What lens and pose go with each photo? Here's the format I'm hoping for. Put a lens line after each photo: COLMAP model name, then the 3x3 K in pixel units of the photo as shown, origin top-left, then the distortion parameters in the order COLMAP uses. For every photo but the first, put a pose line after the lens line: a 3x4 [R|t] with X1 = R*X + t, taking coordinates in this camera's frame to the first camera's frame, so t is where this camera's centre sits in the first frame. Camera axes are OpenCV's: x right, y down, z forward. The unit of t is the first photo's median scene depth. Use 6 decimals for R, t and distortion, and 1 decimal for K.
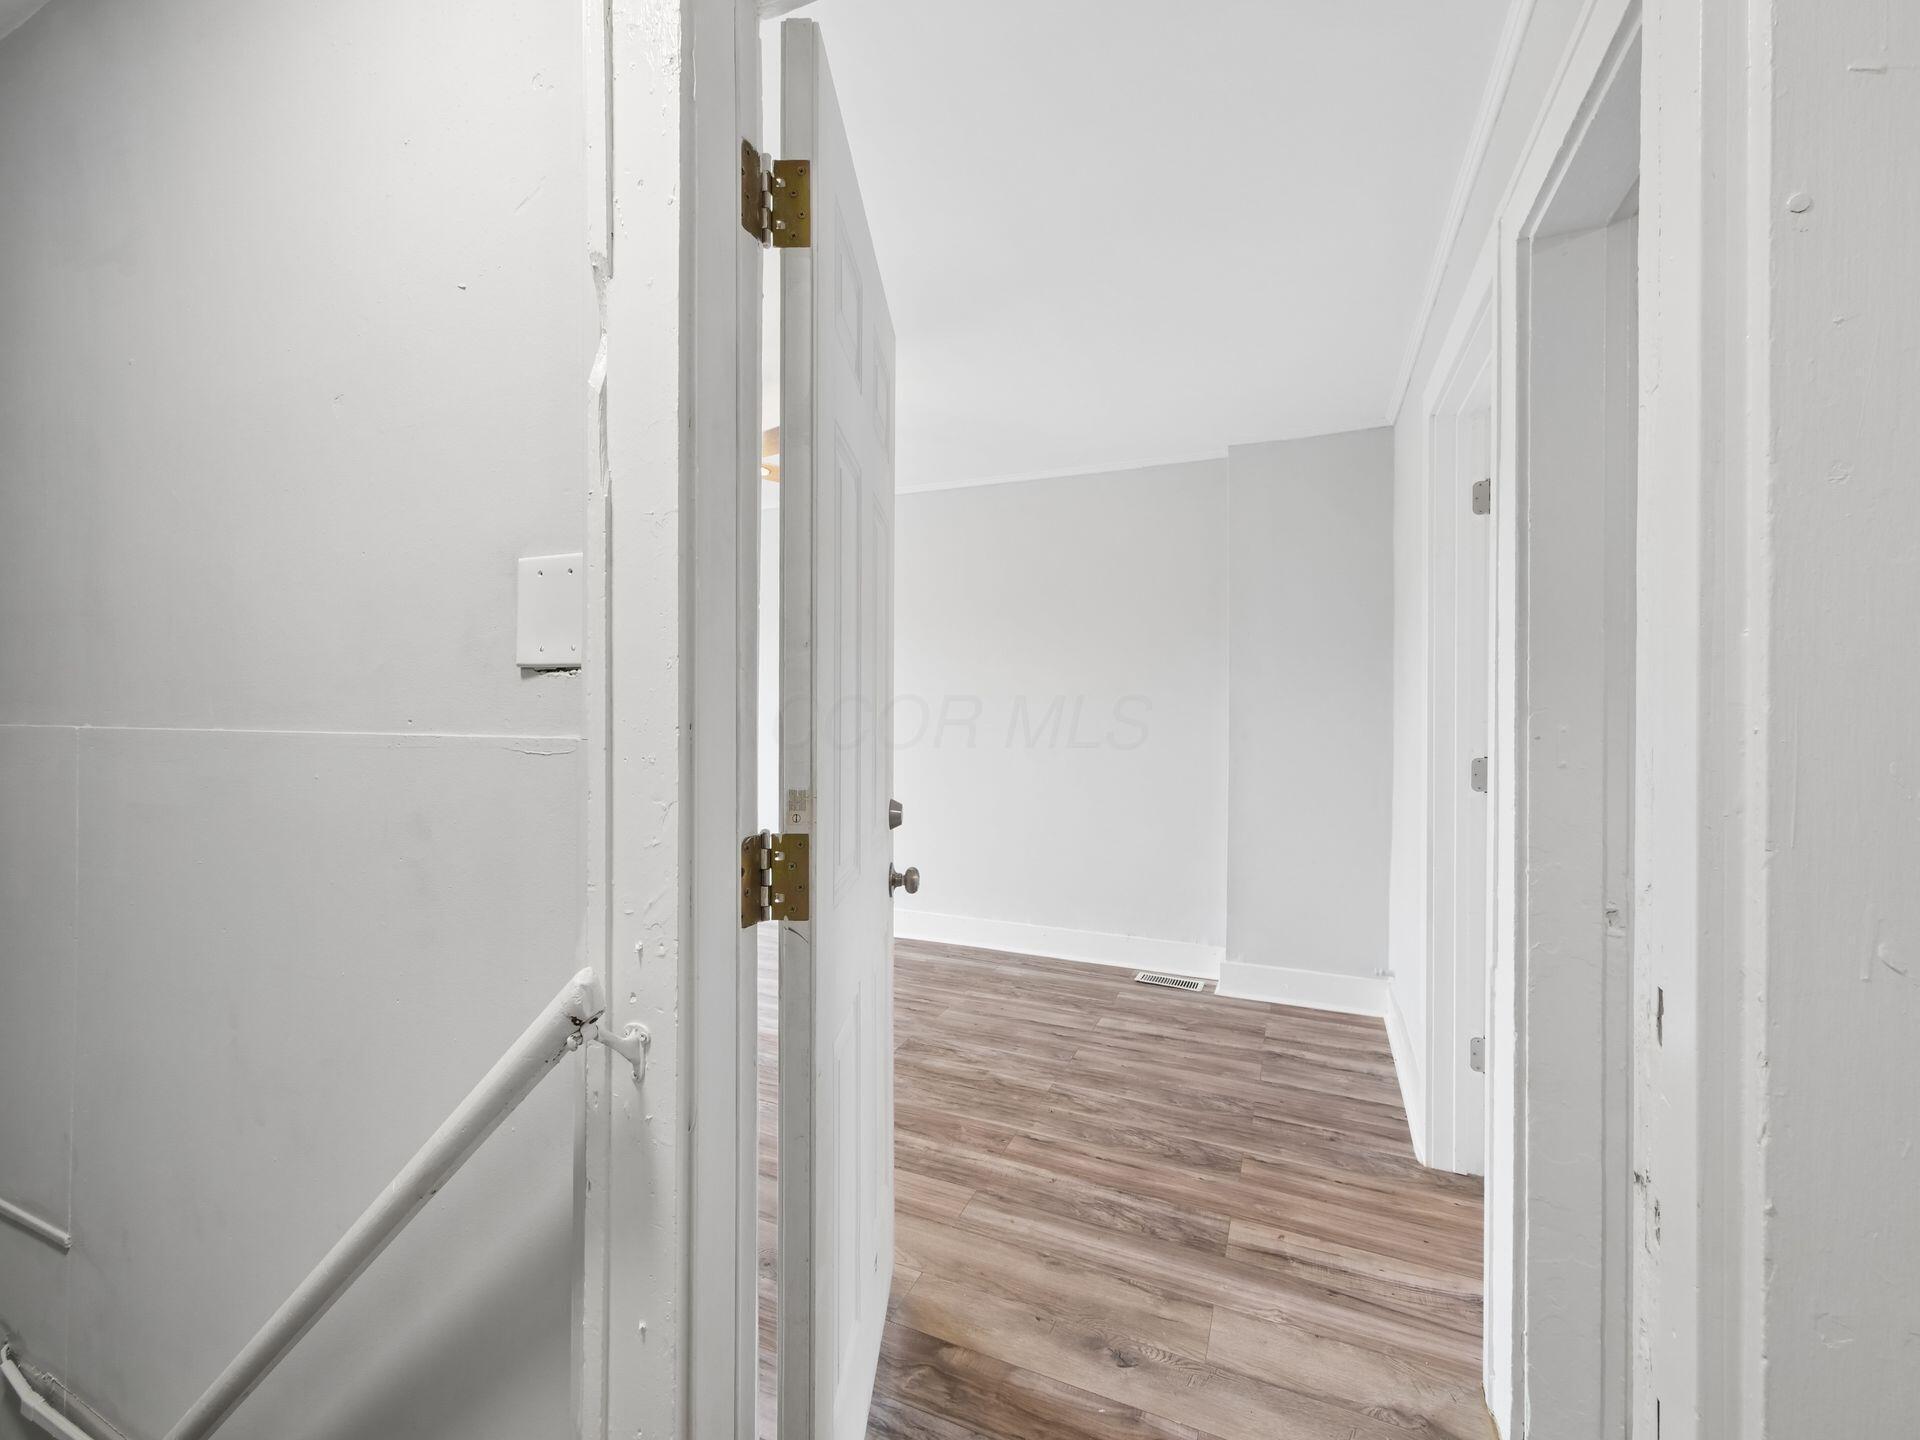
lens RADIAL K [[821.6, 0, 928.6], [0, 821.6, 710.9], [0, 0, 1]] dist [-0.002333, -0.001442]
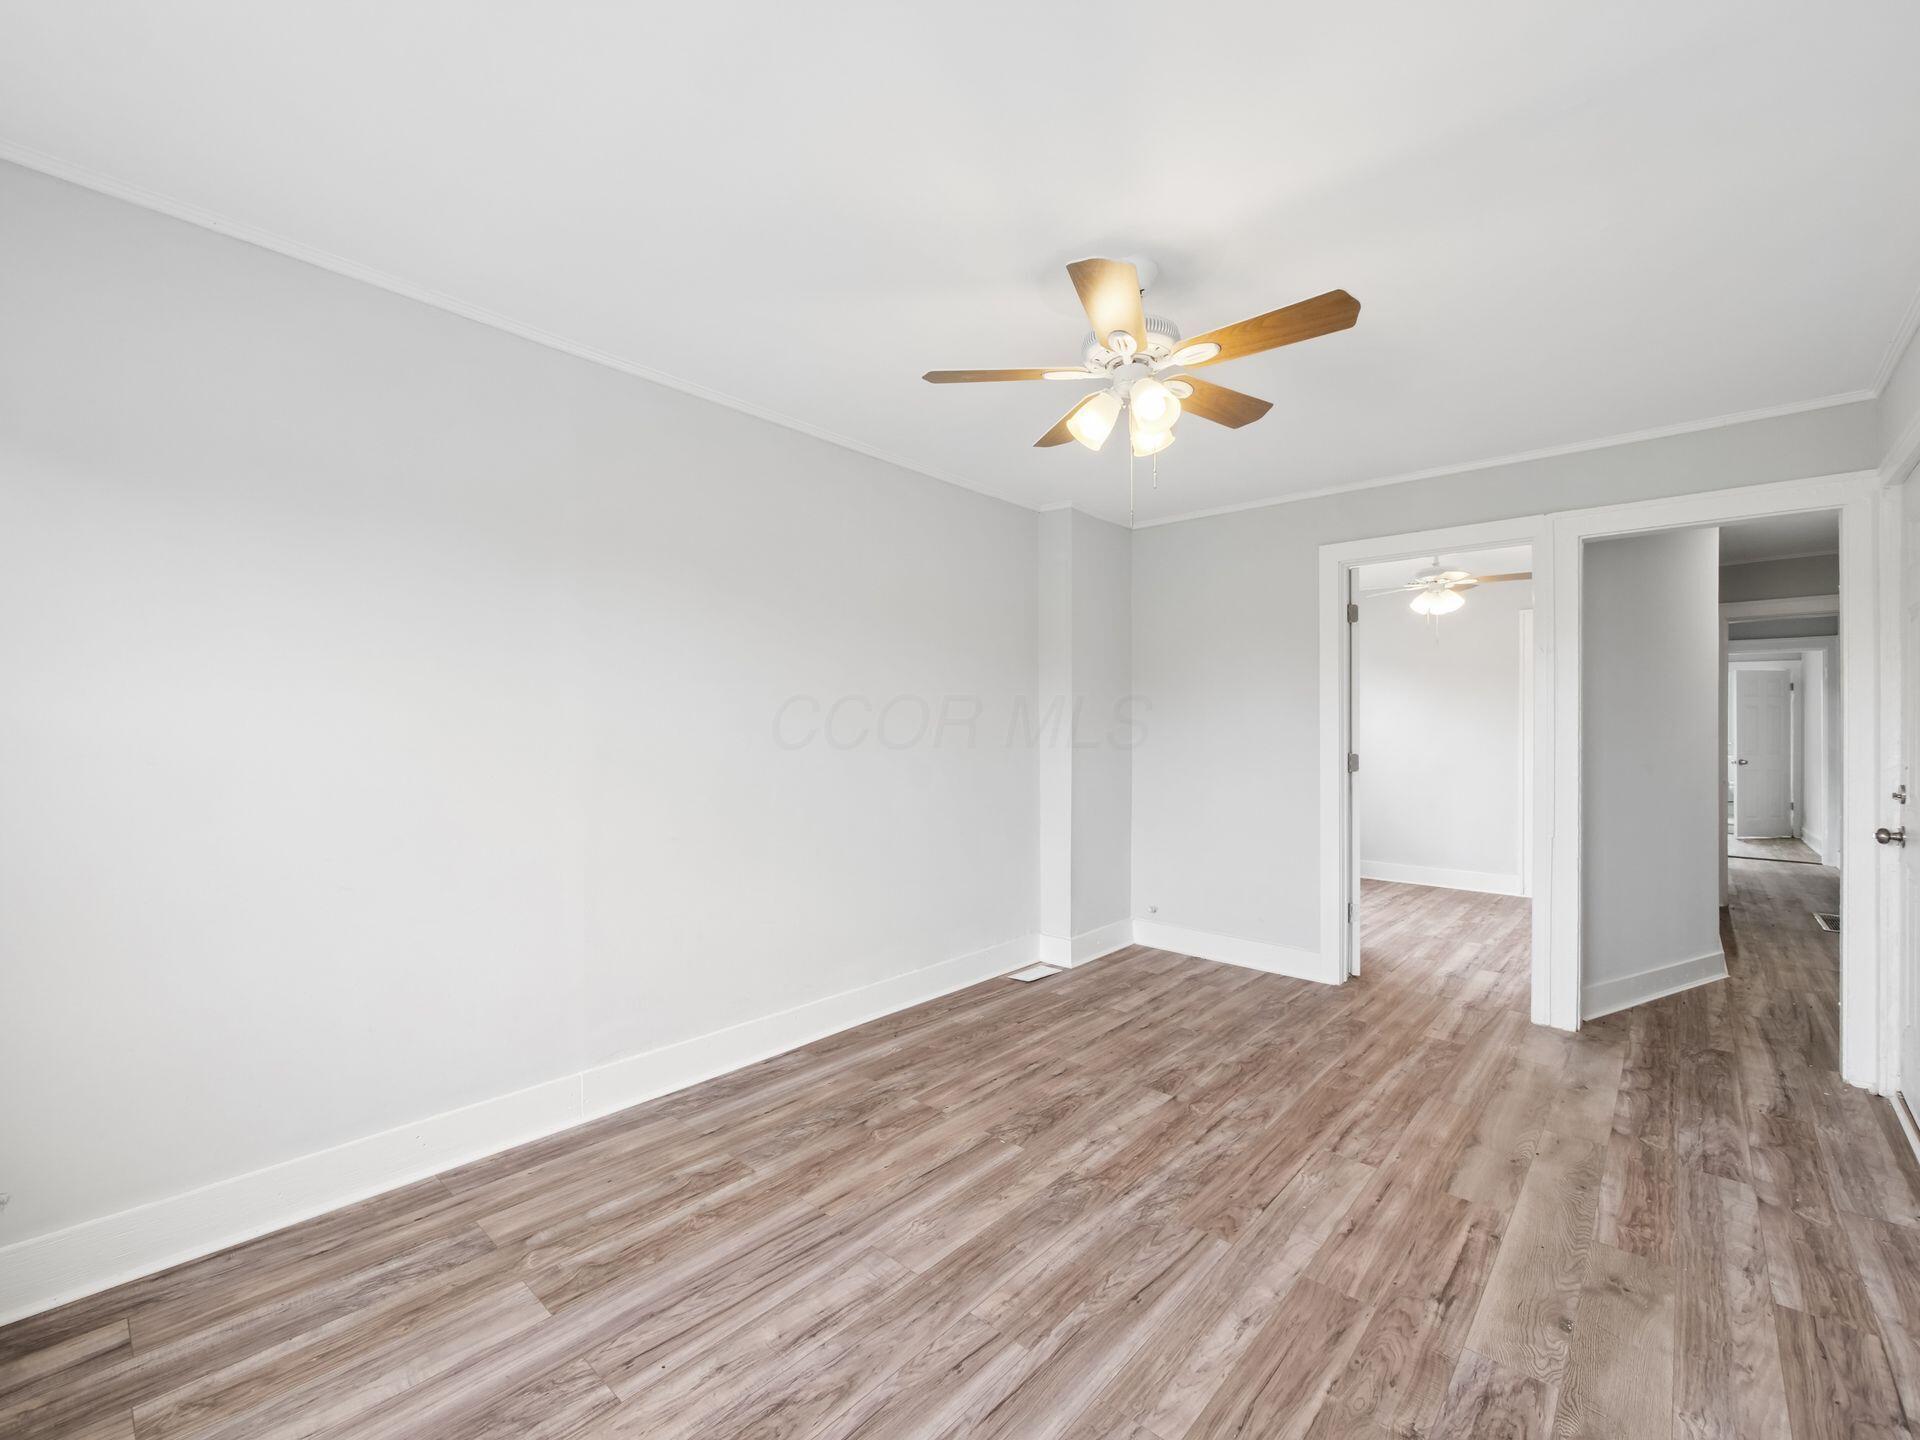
lens RADIAL K [[815.9, 0, 987.8], [0, 815.9, 732.3], [0, 0, 1]] dist [-0.005424, 0.000809]
pose [[0.265753, -0.000889, 0.964041, -0.909171], [0.003751, 0.999993, -0.000112, 0.002005], [-0.964034, 0.003645, 0.265755, 0.881648]]
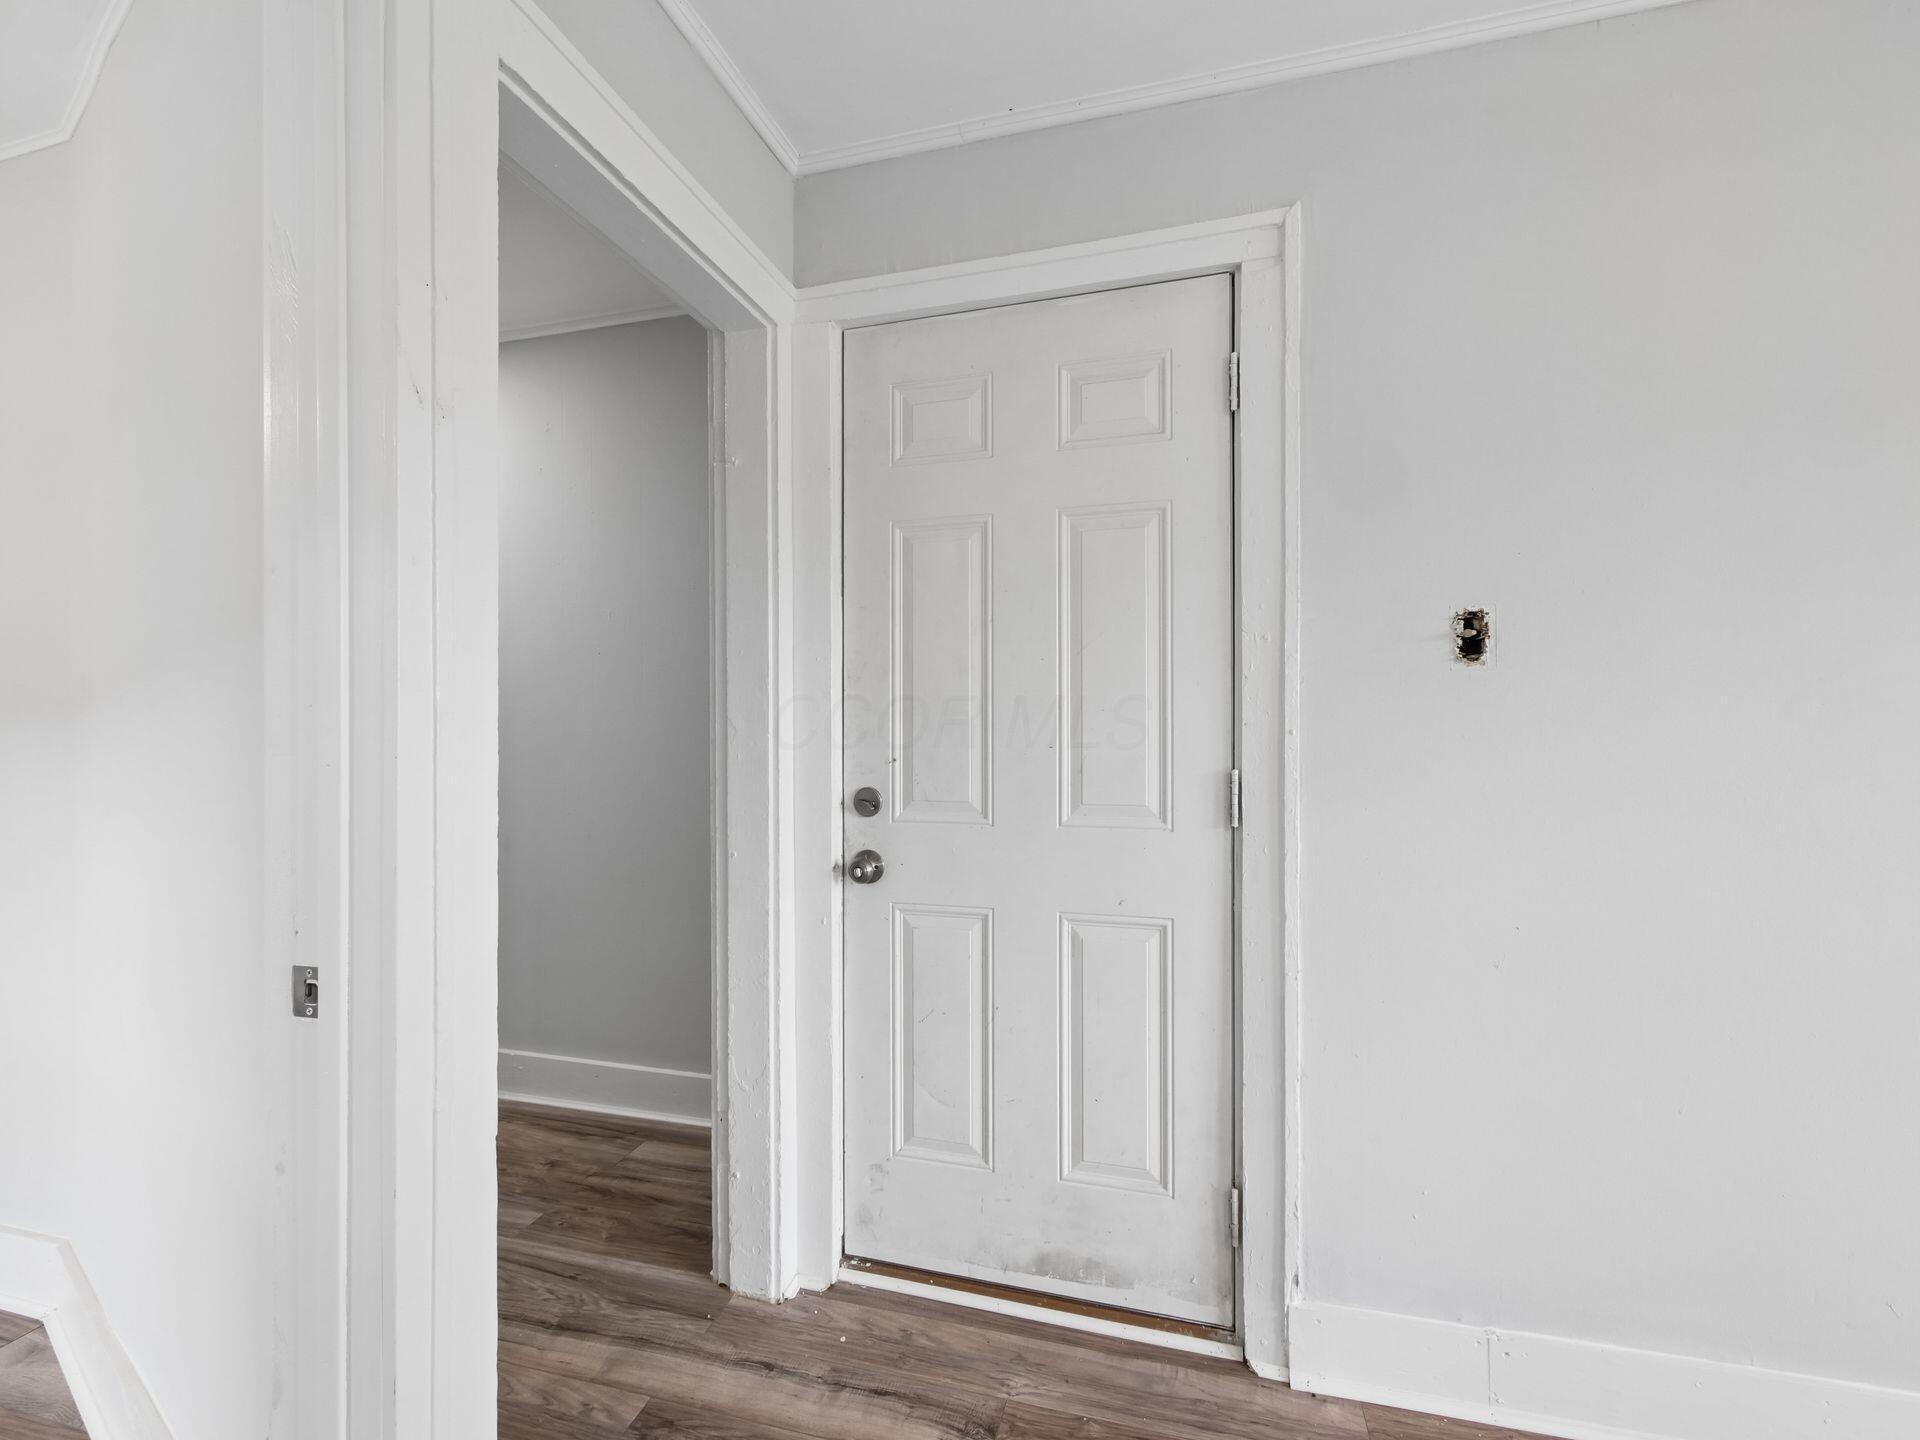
lens RADIAL K [[815.9, 0, 953.1], [0, 815.9, 732.9], [0, 0, 1]] dist [-0.005424, 0.000809]
pose [[-0.985742, 0.004513, -0.168205, 0.182979], [0.002751, 0.999939, 0.010709, 0.016558], [0.168243, 0.010094, -0.985694, 0.746704]]
